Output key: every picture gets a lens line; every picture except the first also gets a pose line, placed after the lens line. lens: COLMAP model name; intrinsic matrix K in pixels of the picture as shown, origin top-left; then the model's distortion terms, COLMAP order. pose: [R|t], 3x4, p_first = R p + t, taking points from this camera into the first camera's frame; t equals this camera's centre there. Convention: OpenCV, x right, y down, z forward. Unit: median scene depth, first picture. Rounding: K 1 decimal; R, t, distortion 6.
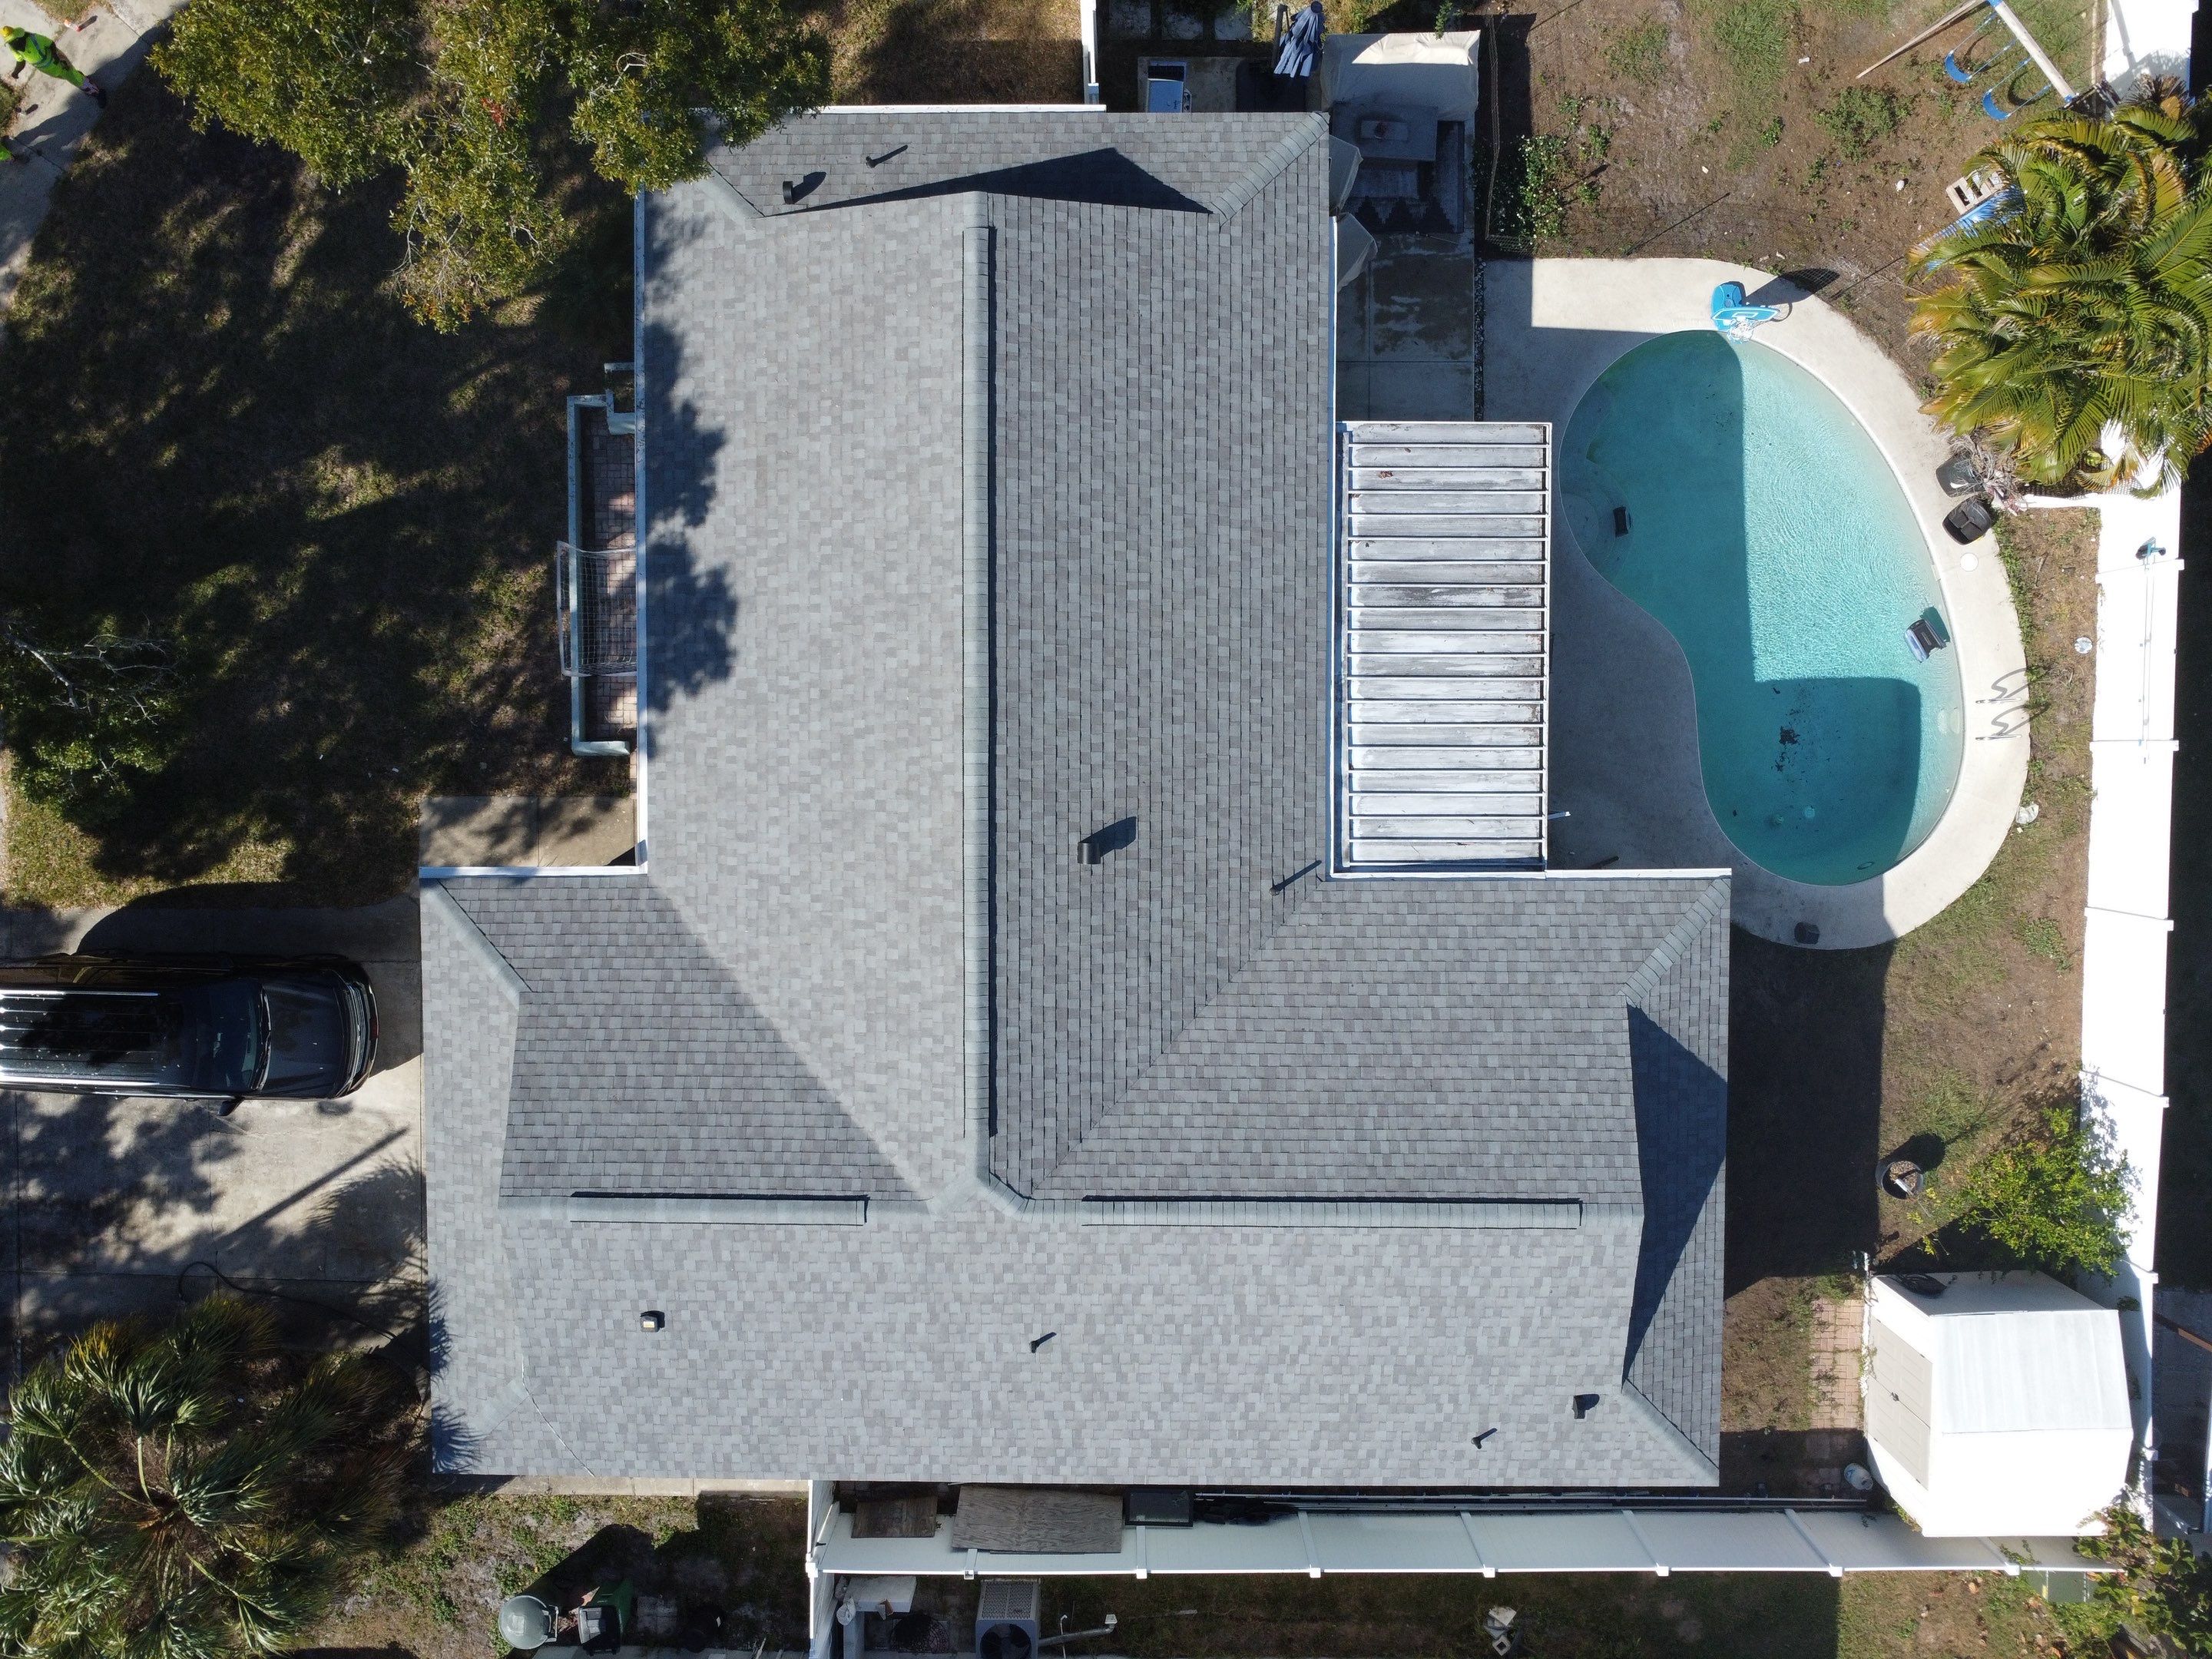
lens RADIAL K [[1597.8, 0, 1094.9], [0, 1597.8, 826.1], [0, 0, 1]] dist [-0.030081, 0.000280]
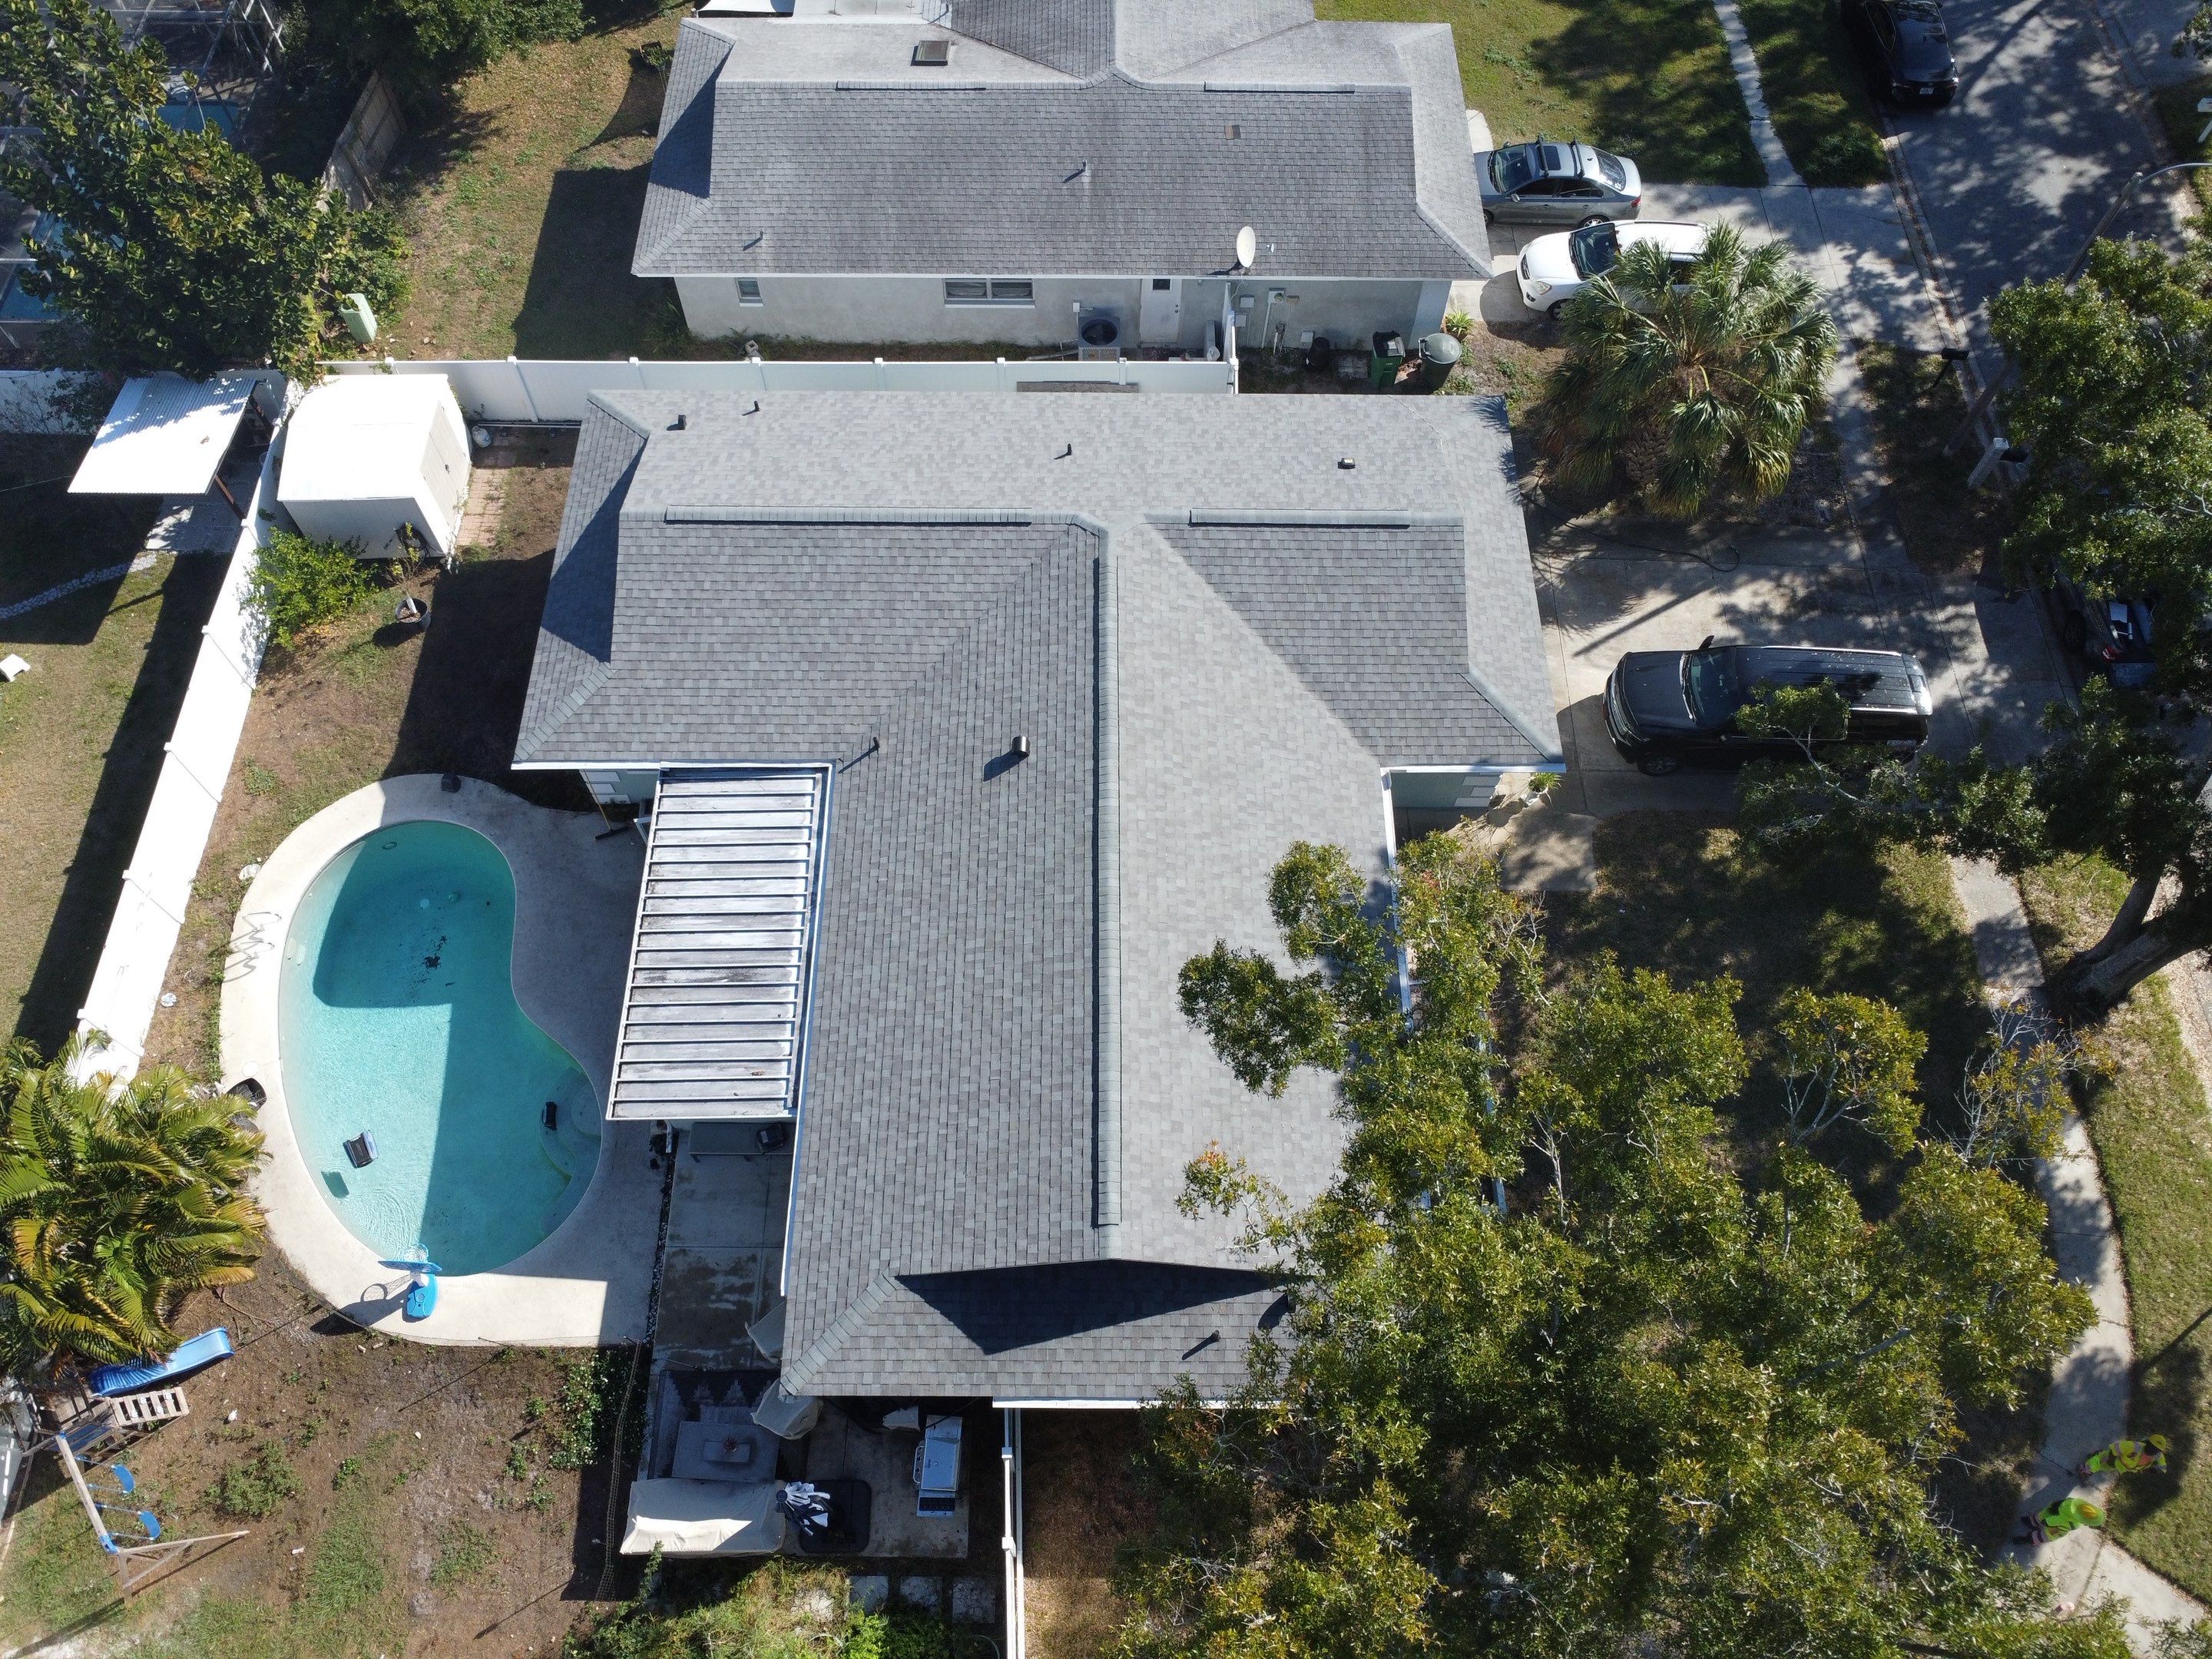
lens RADIAL K [[1597.8, 0, 1088.0], [0, 1597.8, 821.9], [0, 0, 1]] dist [-0.030081, 0.000280]
pose [[-0.999937, 0.002889, 0.010874, -0.065894], [0.002214, -0.897051, 0.441922, -0.555511], [0.011031, 0.441918, 0.896988, -0.098022]]
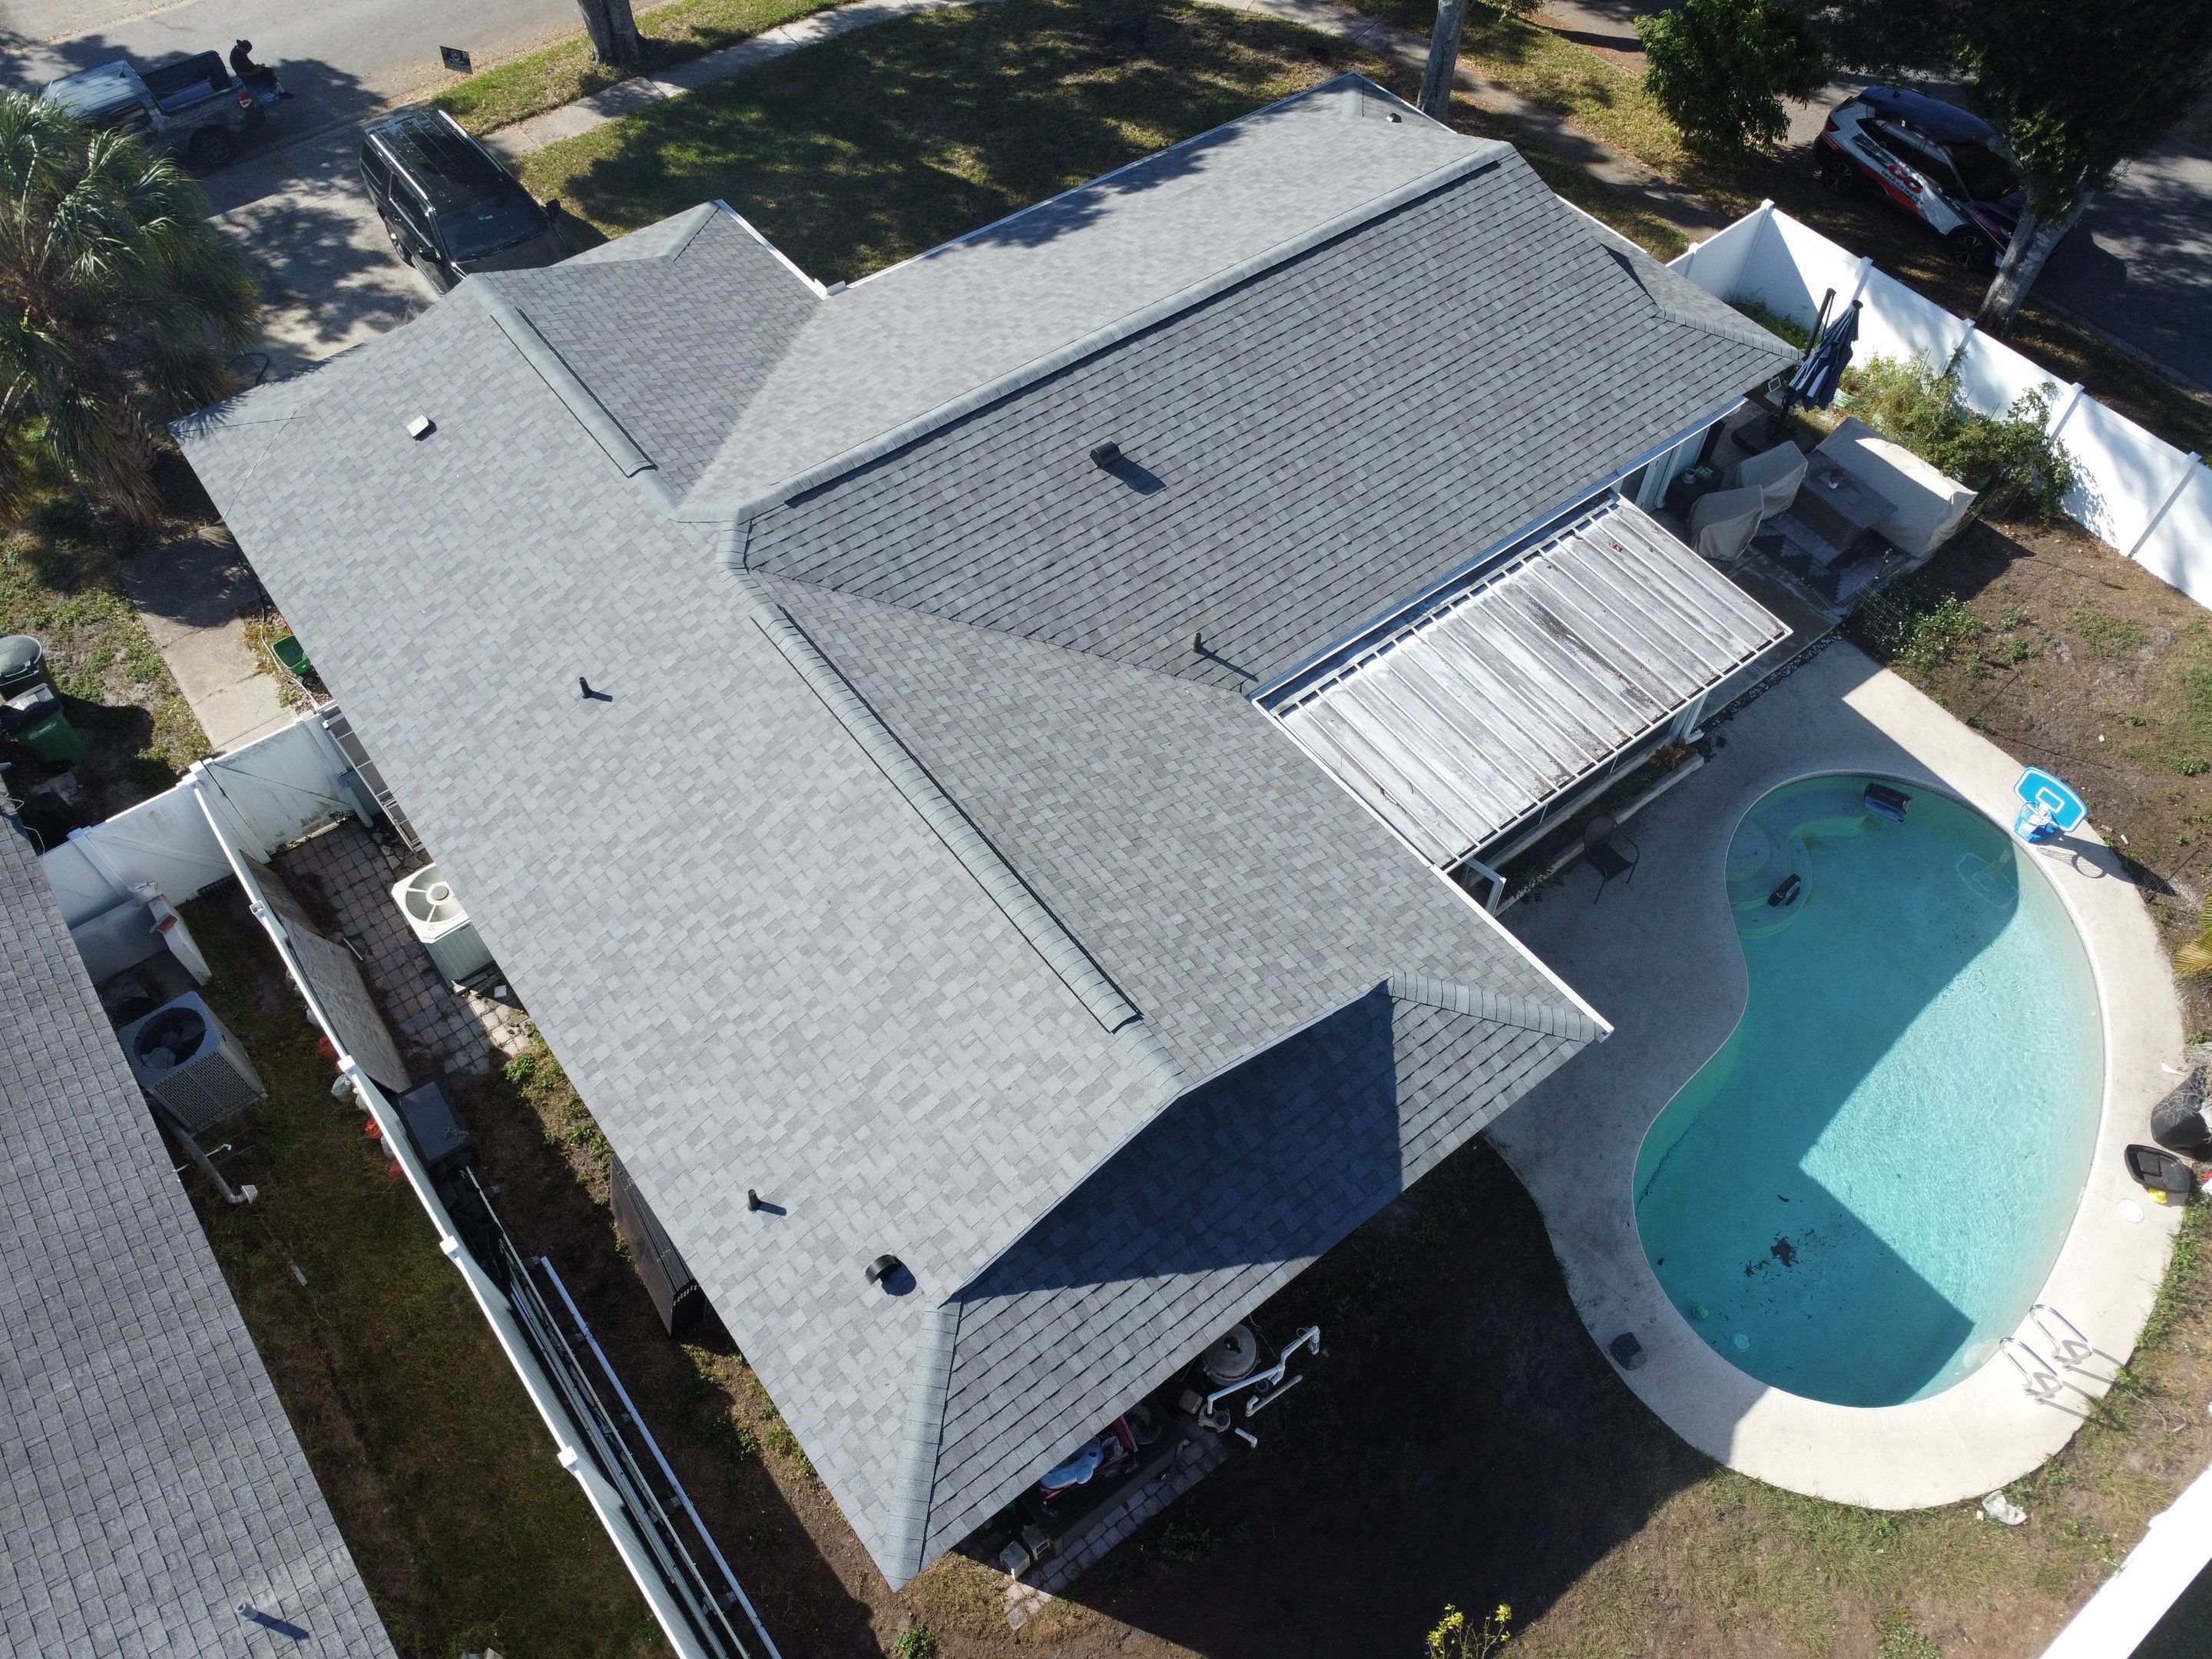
lens RADIAL K [[1597.8, 0, 1098.8], [0, 1597.8, 824.9], [0, 0, 1]] dist [-0.030081, 0.000280]
pose [[0.607599, 0.653569, -0.451299, 0.519216], [-0.793088, 0.468604, -0.389131, 0.452286], [-0.042844, 0.594355, 0.803061, 0.358040]]
